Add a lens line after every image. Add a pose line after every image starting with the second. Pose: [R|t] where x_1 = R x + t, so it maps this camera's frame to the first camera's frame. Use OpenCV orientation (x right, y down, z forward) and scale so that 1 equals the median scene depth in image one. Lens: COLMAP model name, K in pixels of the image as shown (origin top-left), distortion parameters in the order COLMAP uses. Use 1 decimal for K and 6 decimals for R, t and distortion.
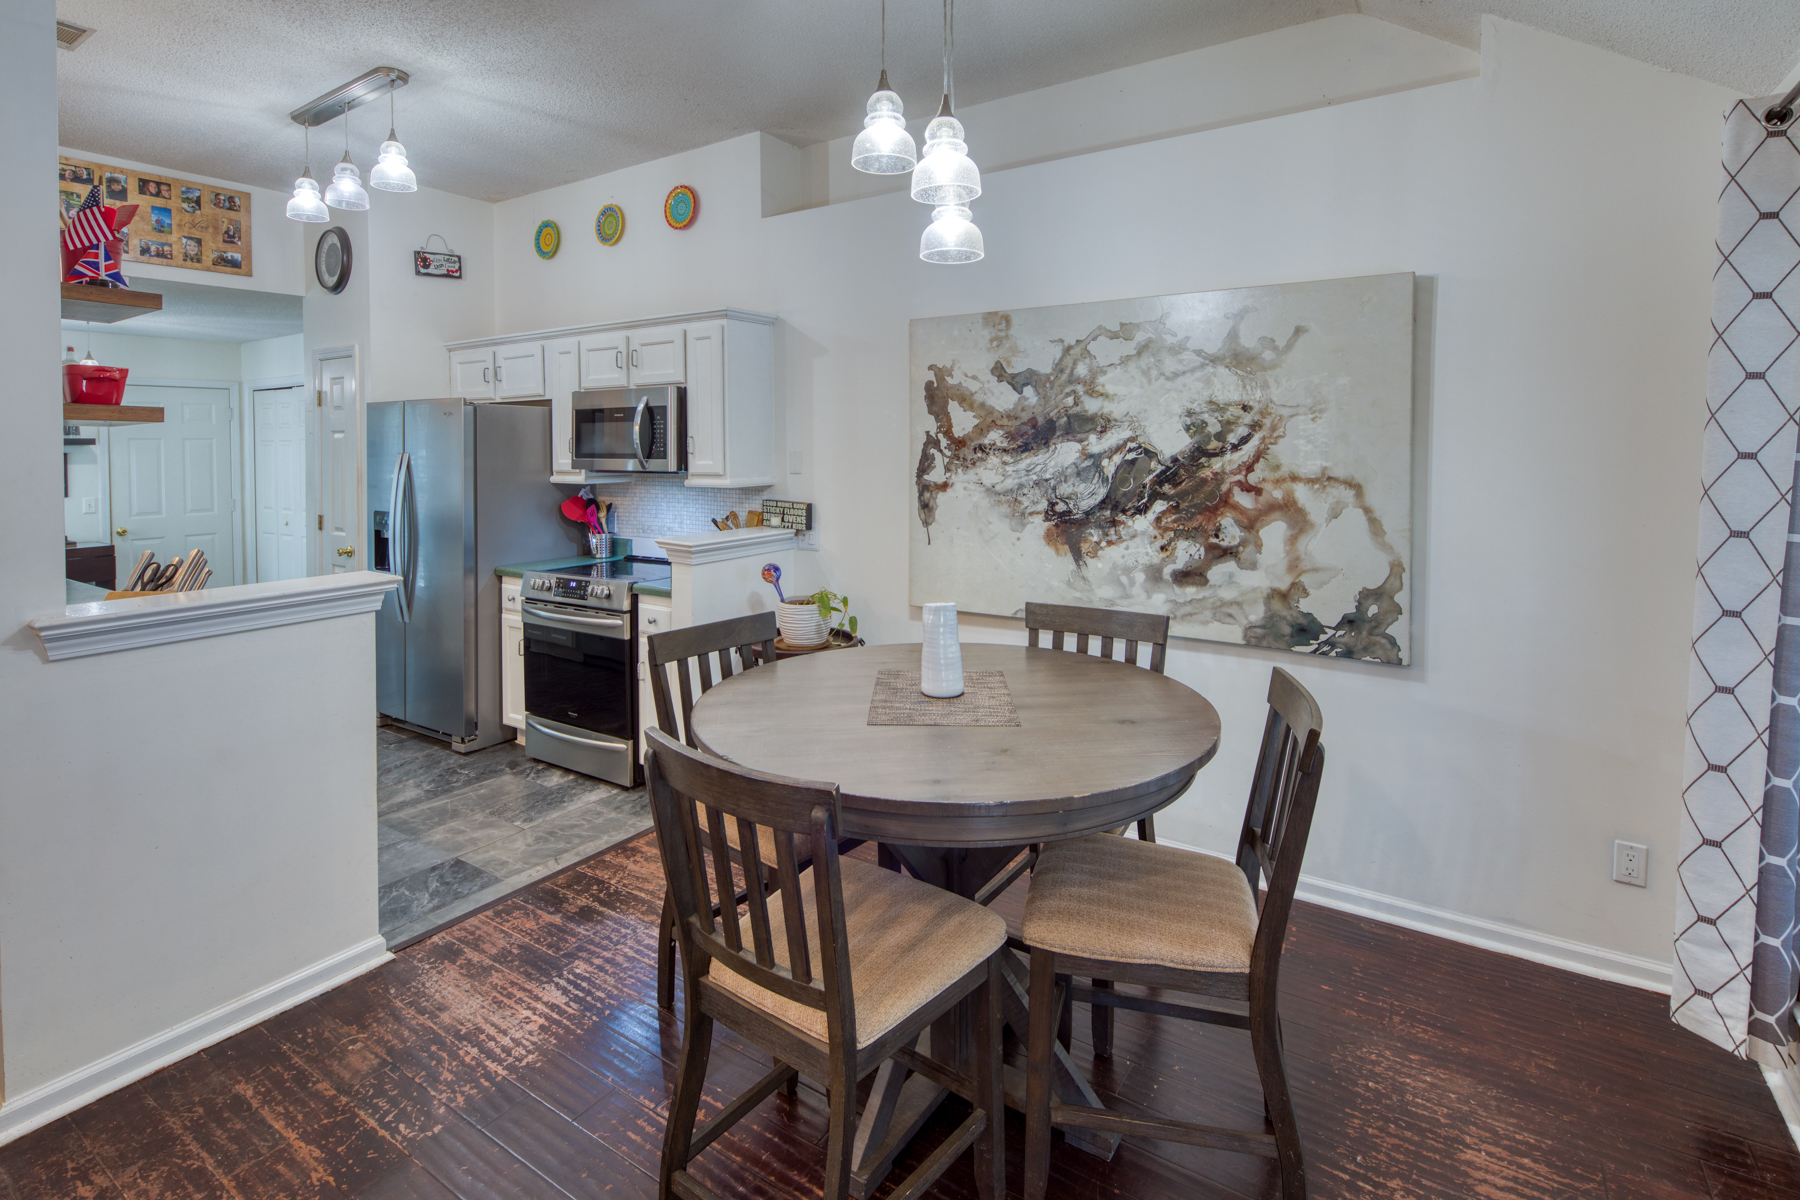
lens RADIAL K [[863.8, 0, 890.0], [0, 863.8, 454.4], [0, 0, 1]] dist [0.001034, -0.002080]
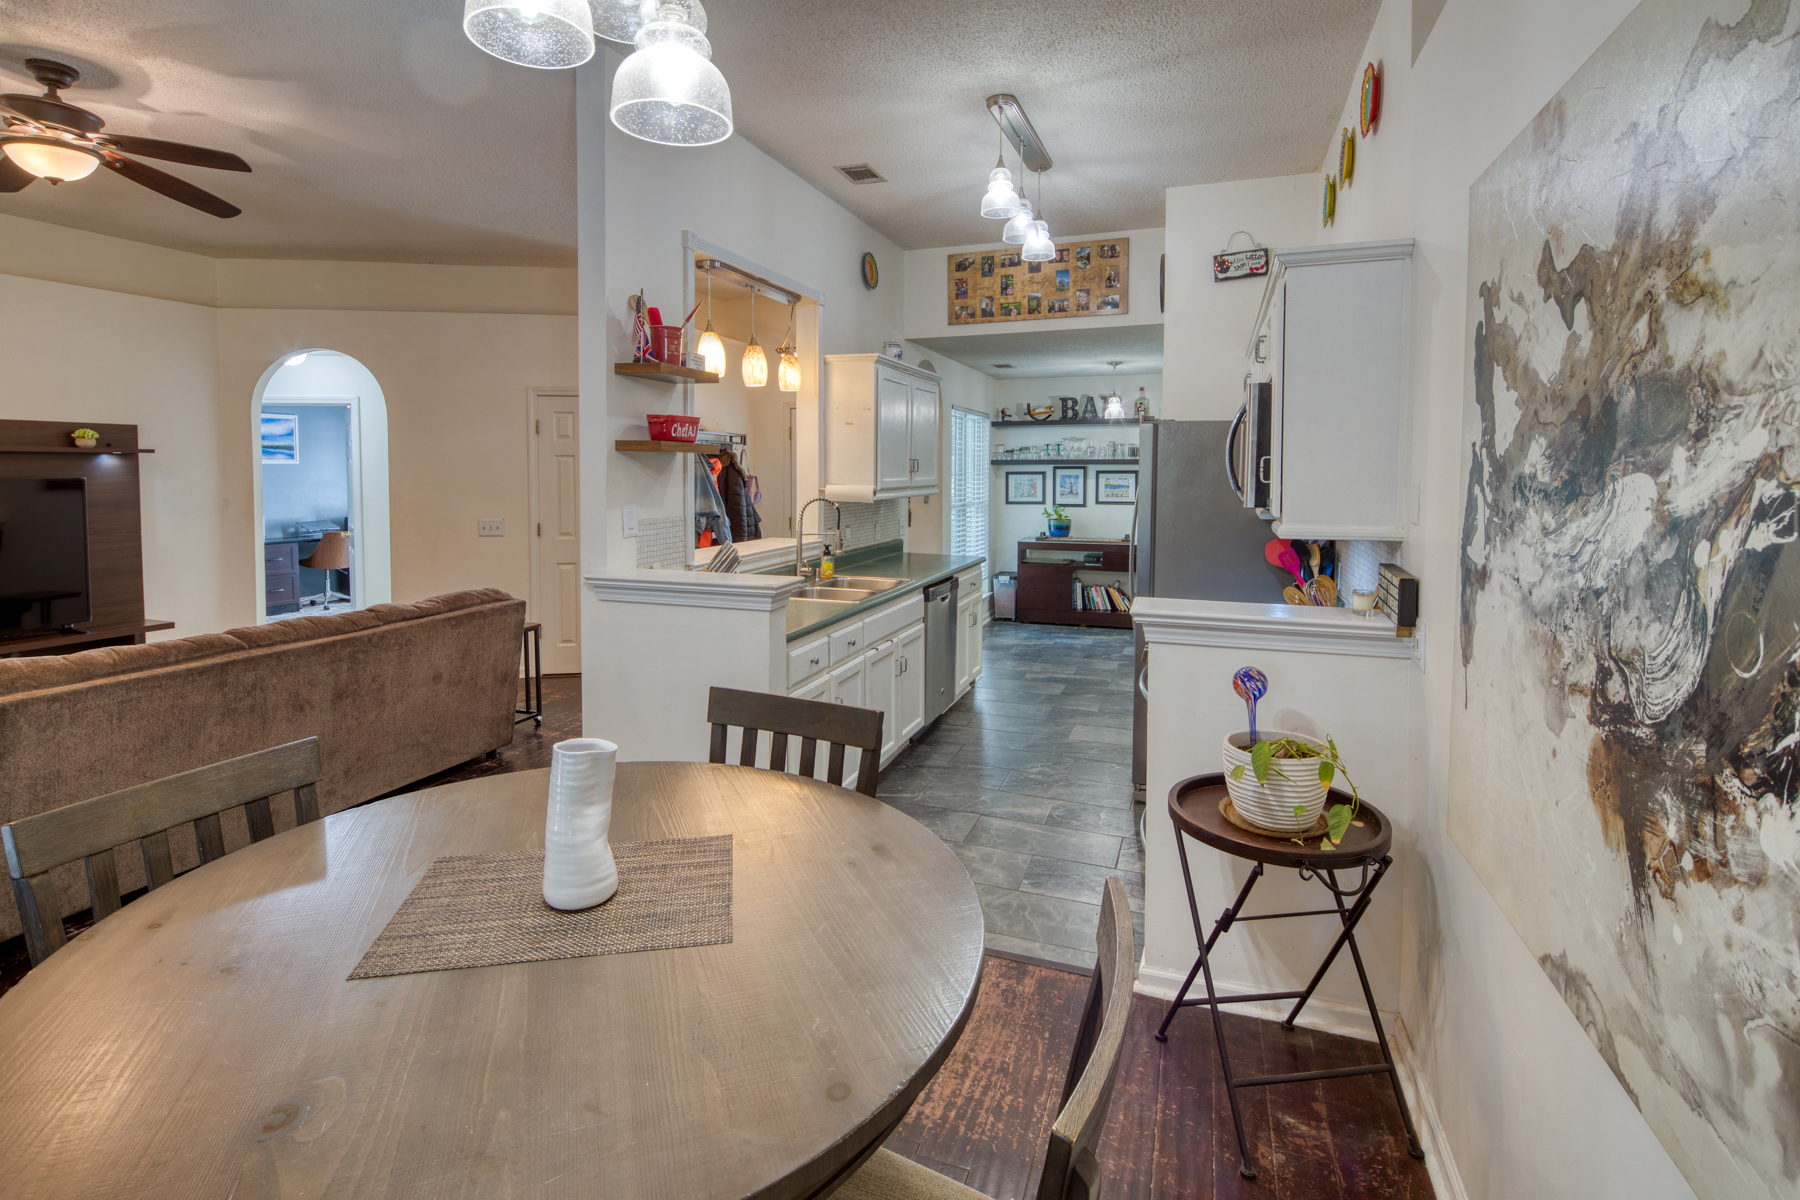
lens RADIAL K [[866.5, 0, 891.8], [0, 866.5, 499.5], [0, 0, 1]] dist [0.001245, -0.000187]
pose [[0.231341, 0.043941, -0.971880, 0.427996], [-0.014477, 0.999024, 0.041722, -0.013825], [0.972765, 0.004418, 0.231752, 0.677611]]
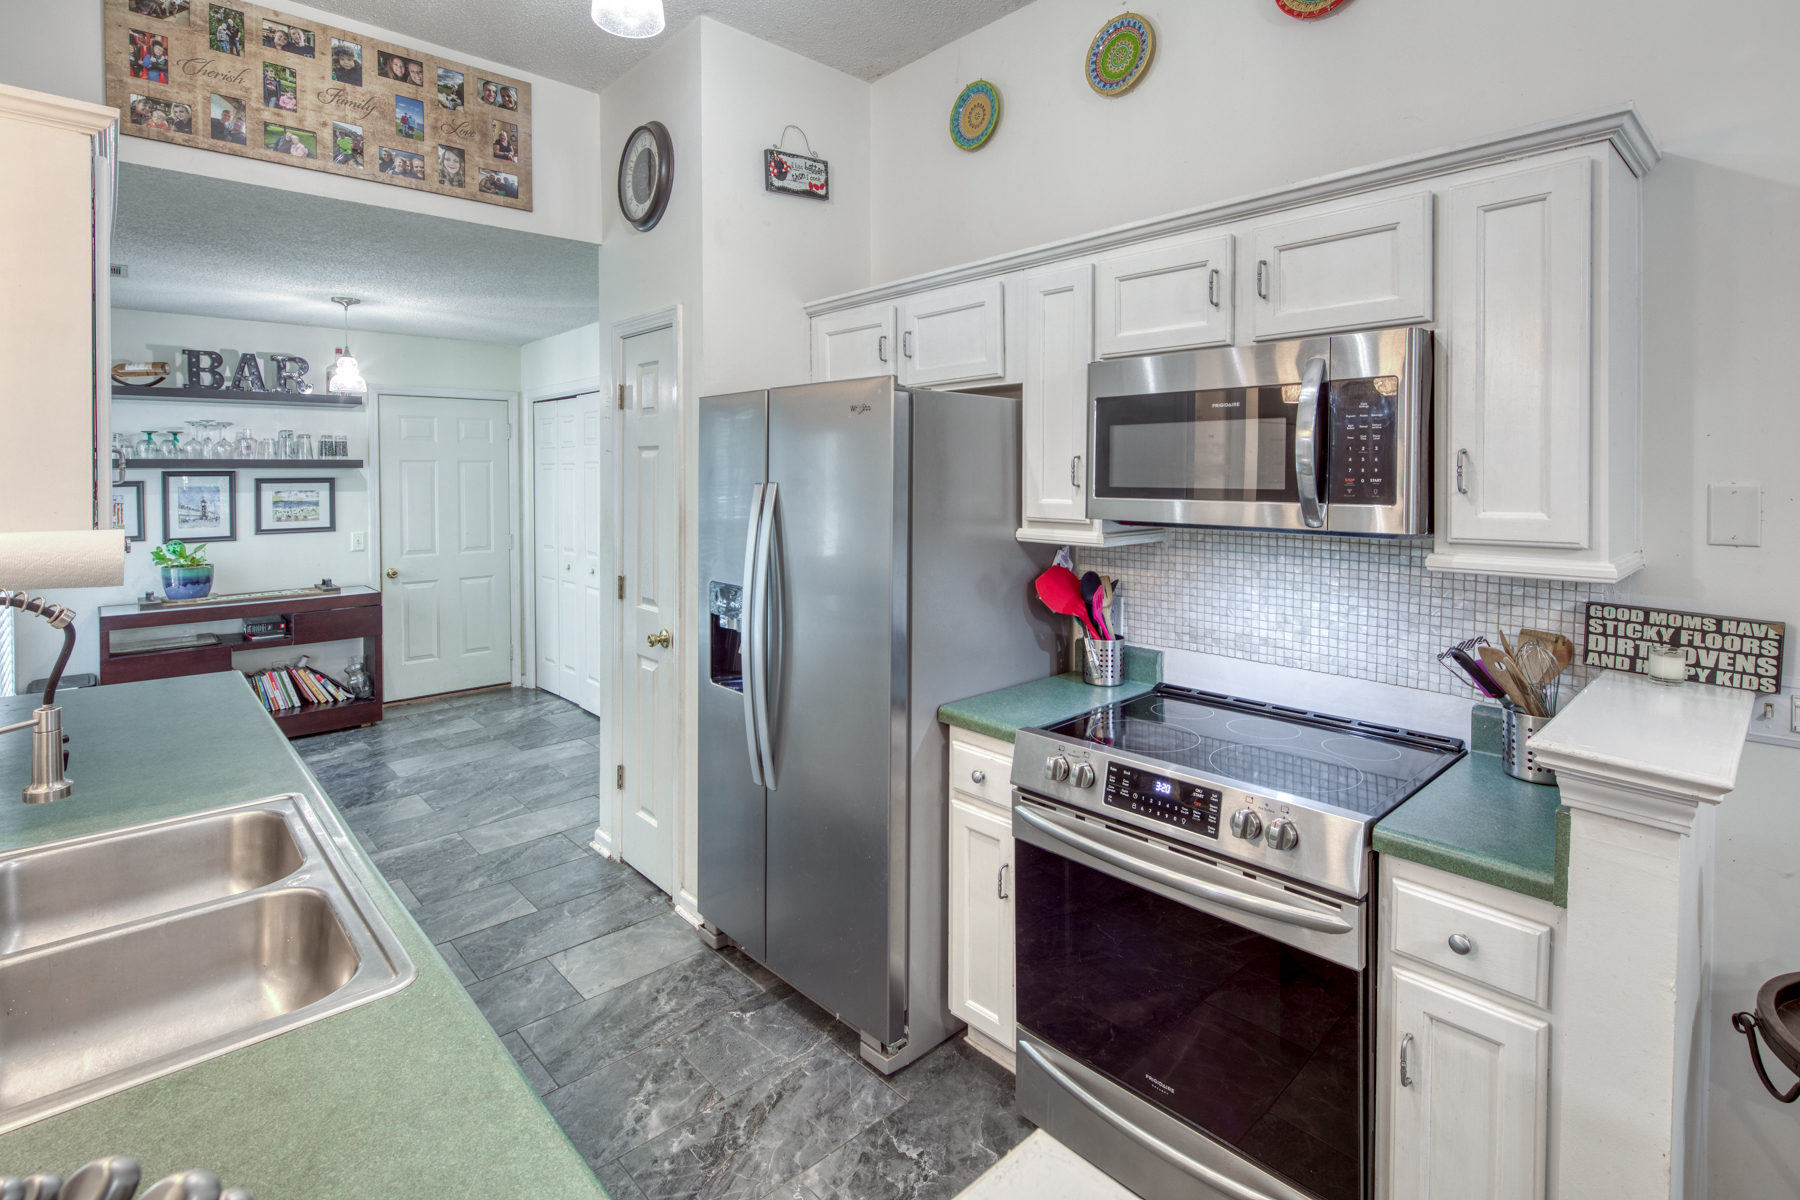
lens RADIAL K [[862.9, 0, 887.7], [0, 862.9, 481.2], [0, 0, 1]] dist [0.001442, -0.001941]
pose [[0.969894, 0.007291, -0.243418, -0.477350], [-0.007206, 0.999973, 0.001239, -0.005823], [0.243420, 0.000552, 0.969921, 0.650305]]
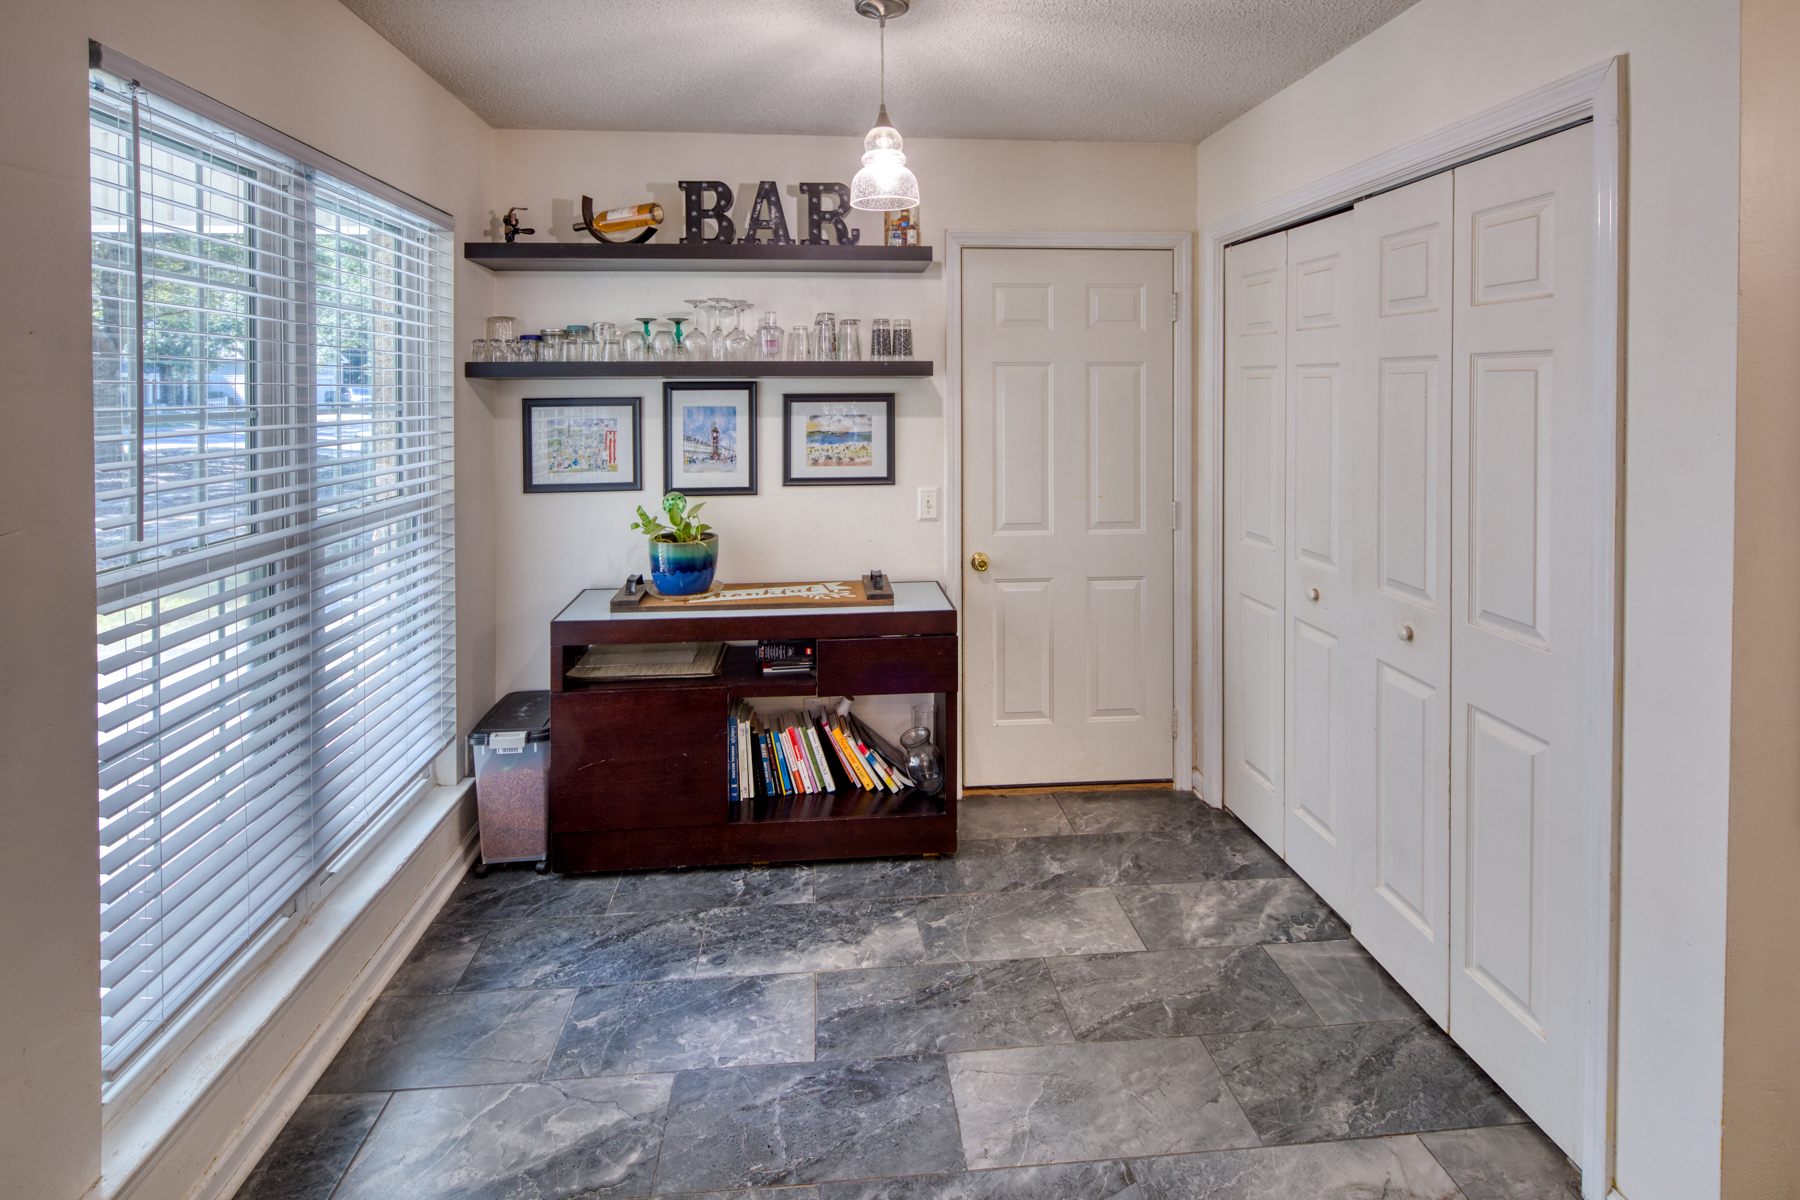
lens RADIAL K [[880.0, 0, 895.7], [0, 880.0, 402.0], [0, 0, 1]] dist [-0.001167, -0.000508]
pose [[0.627501, 0.018735, -0.778390, -1.127286], [-0.012762, 0.999824, 0.013776, -0.006431], [0.778511, 0.001289, 0.627630, 1.365064]]
